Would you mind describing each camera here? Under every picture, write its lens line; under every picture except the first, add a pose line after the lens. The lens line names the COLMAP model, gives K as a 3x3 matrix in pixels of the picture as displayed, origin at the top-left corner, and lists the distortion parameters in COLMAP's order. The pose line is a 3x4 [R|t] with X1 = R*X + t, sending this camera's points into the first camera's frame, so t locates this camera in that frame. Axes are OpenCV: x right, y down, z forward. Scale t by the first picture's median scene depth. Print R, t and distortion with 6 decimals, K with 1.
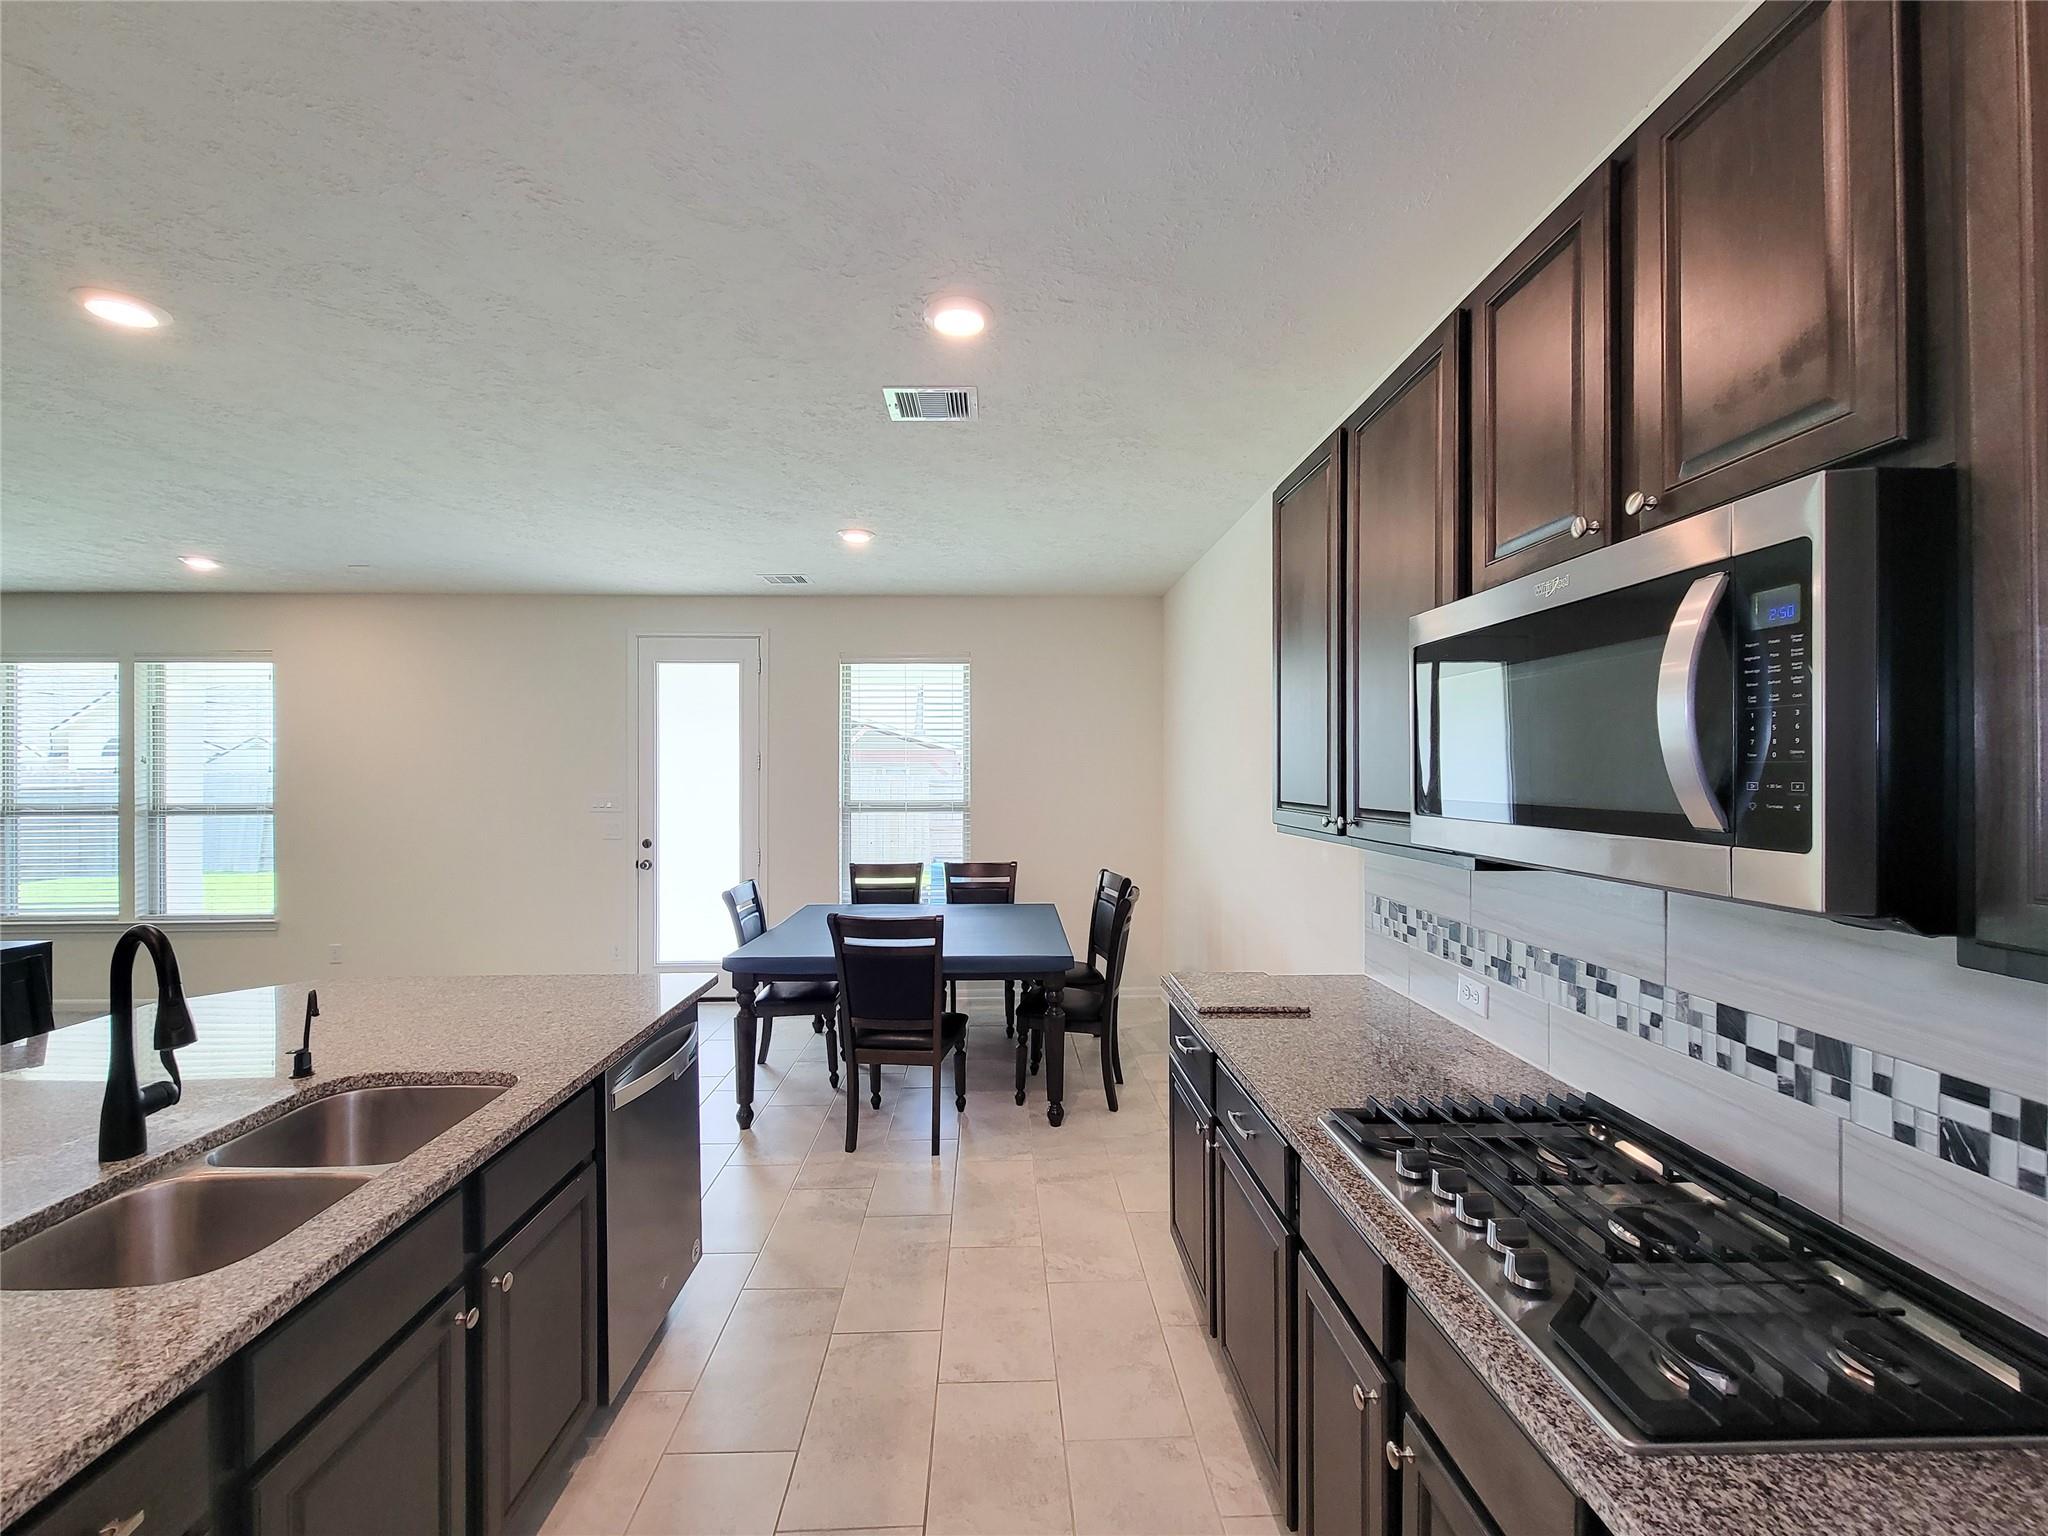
lens RADIAL K [[845.4, 0, 1025.3], [0, 845.4, 776.0], [0, 0, 1]] dist [0.008268, -0.004492]
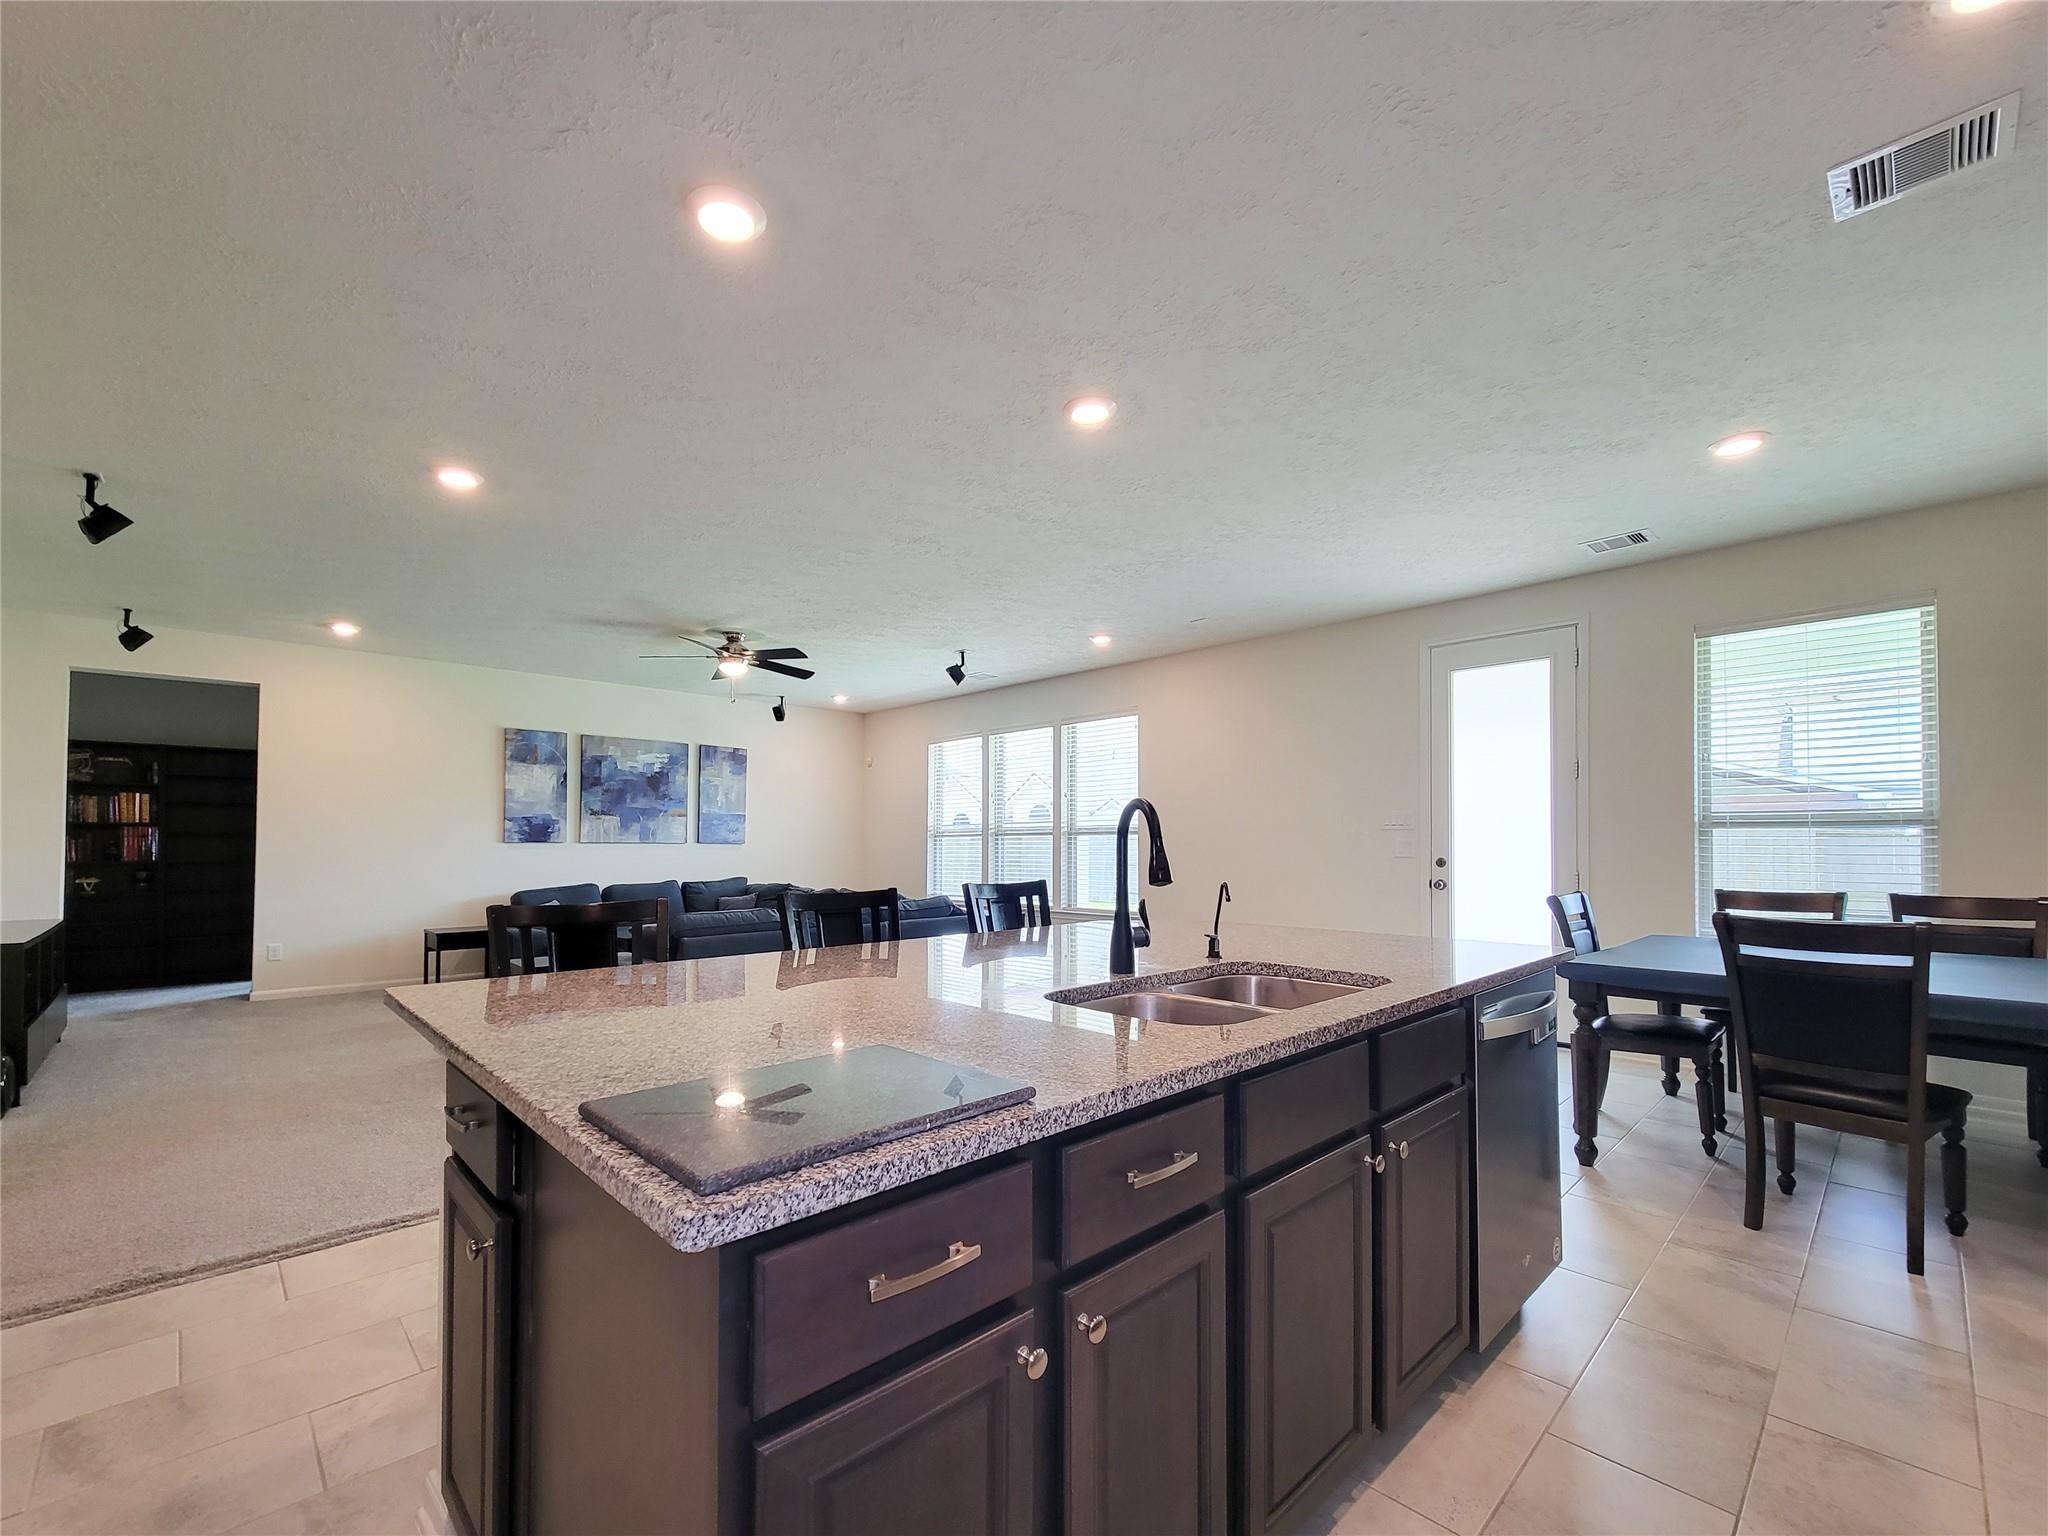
lens RADIAL K [[868.1, 0, 1002.1], [0, 868.1, 832.0], [0, 0, 1]] dist [0.000255, -0.000830]
pose [[0.658384, -0.008254, -0.752637, -0.094253], [-0.003300, 0.999899, -0.013852, 0.155414], [0.752675, 0.011604, 0.658290, -0.037212]]
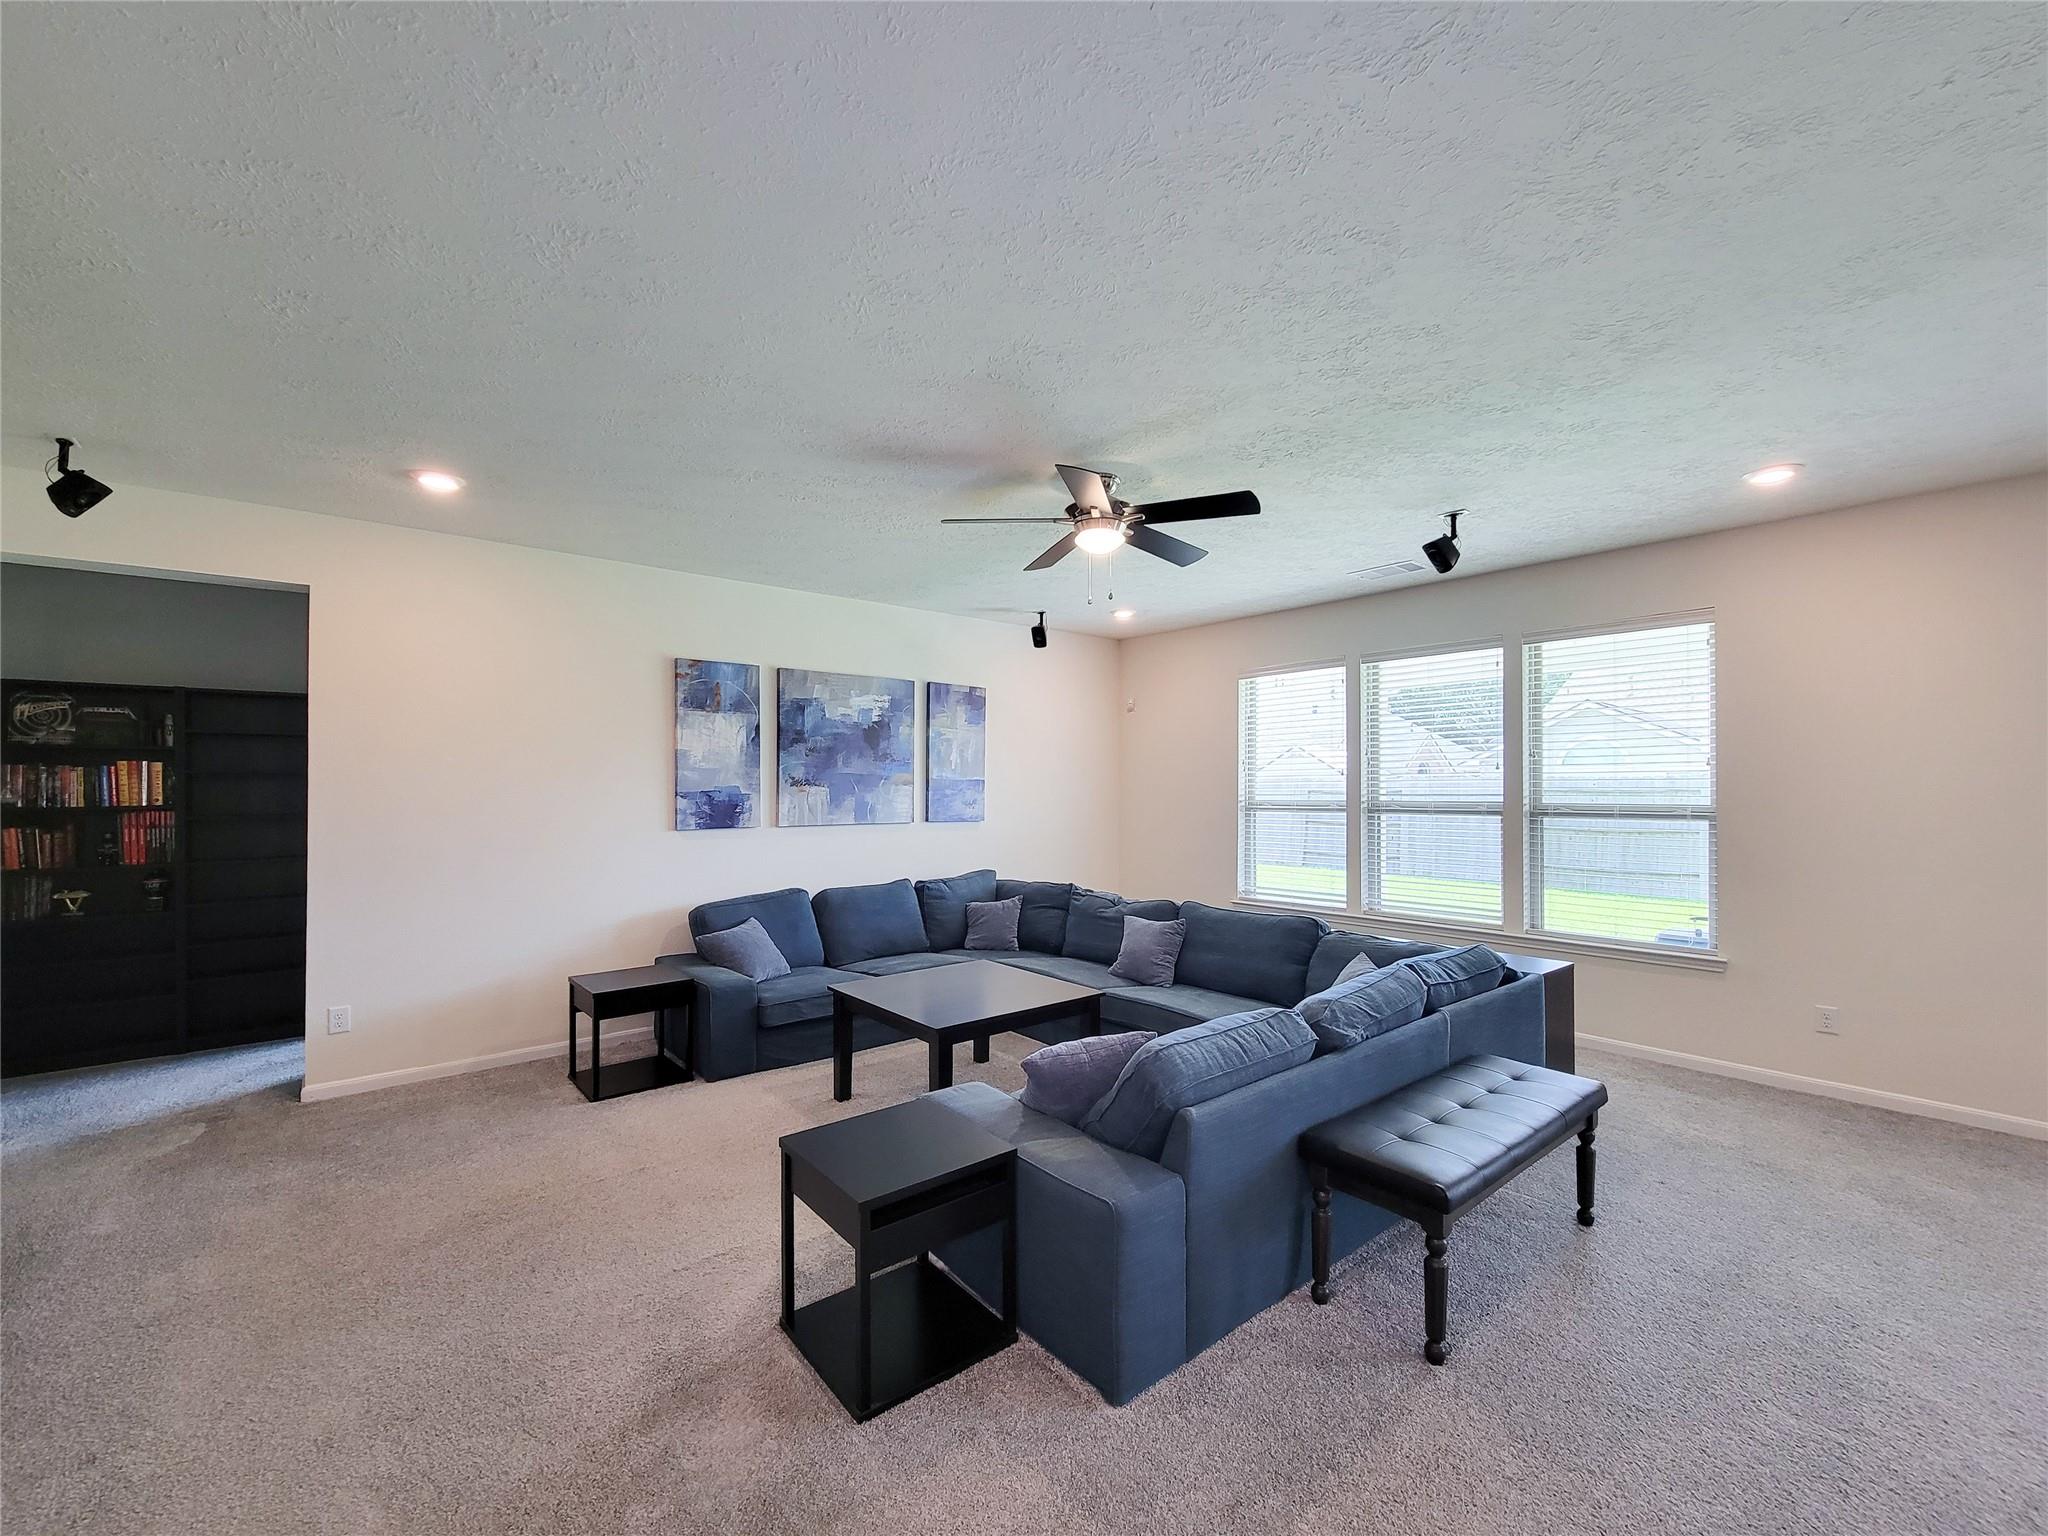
lens RADIAL K [[842.9, 0, 1015.6], [0, 842.9, 787.9], [0, 0, 1]] dist [0.000437, -0.000204]
pose [[0.610993, 0.003685, -0.791627, -1.691330], [-0.000441, 0.999991, 0.004315, 0.032719], [0.791636, -0.002287, 0.610989, 0.093565]]
